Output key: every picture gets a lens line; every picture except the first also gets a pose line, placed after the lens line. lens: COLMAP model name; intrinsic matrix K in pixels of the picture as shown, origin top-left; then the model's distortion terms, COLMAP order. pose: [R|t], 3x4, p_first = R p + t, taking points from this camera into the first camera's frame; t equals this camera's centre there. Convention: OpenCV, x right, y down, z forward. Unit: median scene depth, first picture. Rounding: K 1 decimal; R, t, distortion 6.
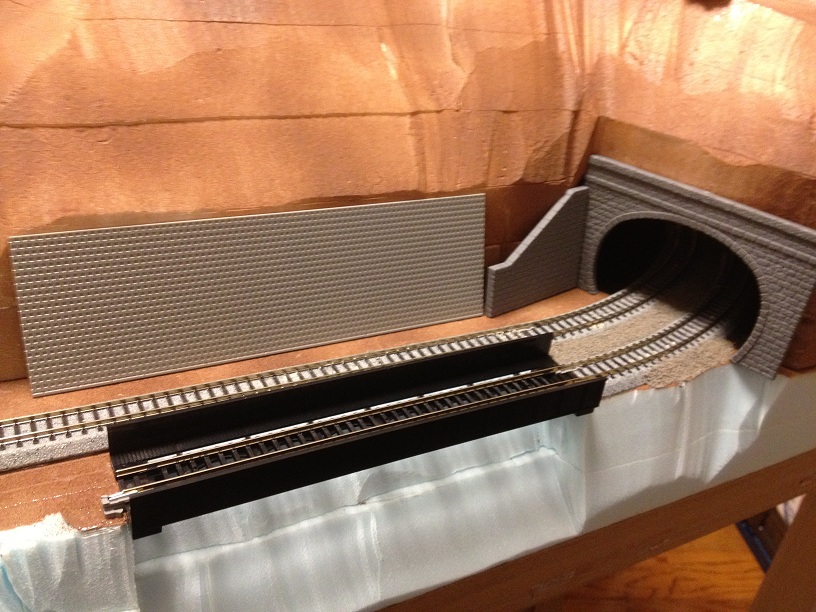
lens RADIAL K [[786.2, 0, 398.6], [0, 786.2, 305.7], [0, 0, 1]] dist [0.157800, -0.390700]
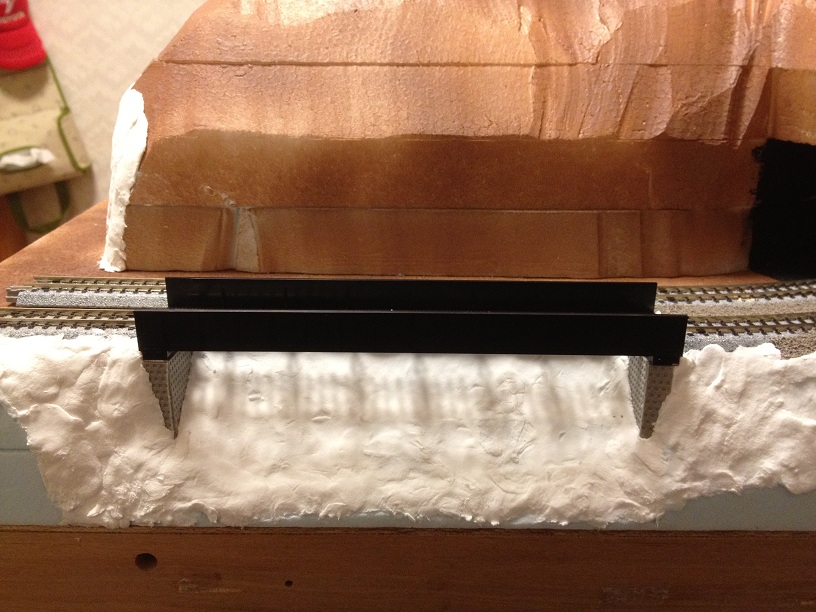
lens RADIAL K [[786.2, 0, 398.6], [0, 786.2, 305.7], [0, 0, 1]] dist [0.157800, -0.390700]
pose [[0.866938, 0.058409, -0.494981, 0.378390], [-0.158620, 0.973808, -0.162904, 0.241770], [0.472502, 0.219741, 0.853496, 0.135583]]
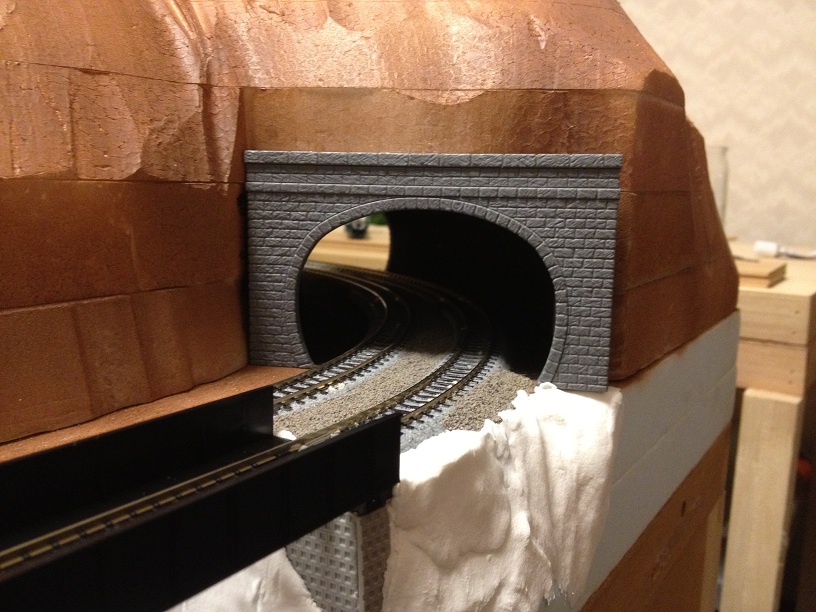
lens RADIAL K [[786.8, 0, 419.9], [0, 786.8, 293.5], [0, 0, 1]] dist [0.163502, -0.421579]
pose [[0.861998, -0.163219, 0.479915, 0.039790], [0.314518, 0.914684, -0.253835, 0.140204], [-0.397540, 0.369747, 0.839791, 0.500023]]
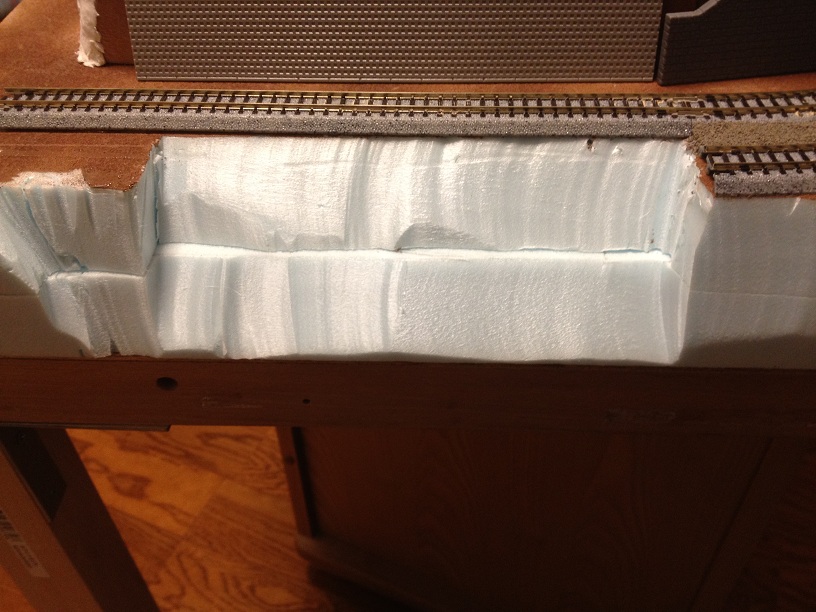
lens RADIAL K [[786.2, 0, 408.0], [0, 786.2, 306.0], [0, 0, 1]] dist [0.133728, -0.292844]
pose [[0.849714, 0.247654, -0.465460, 0.353488], [-0.148853, 0.959586, 0.238824, 0.079817], [0.505795, -0.133647, 0.852238, 0.192447]]
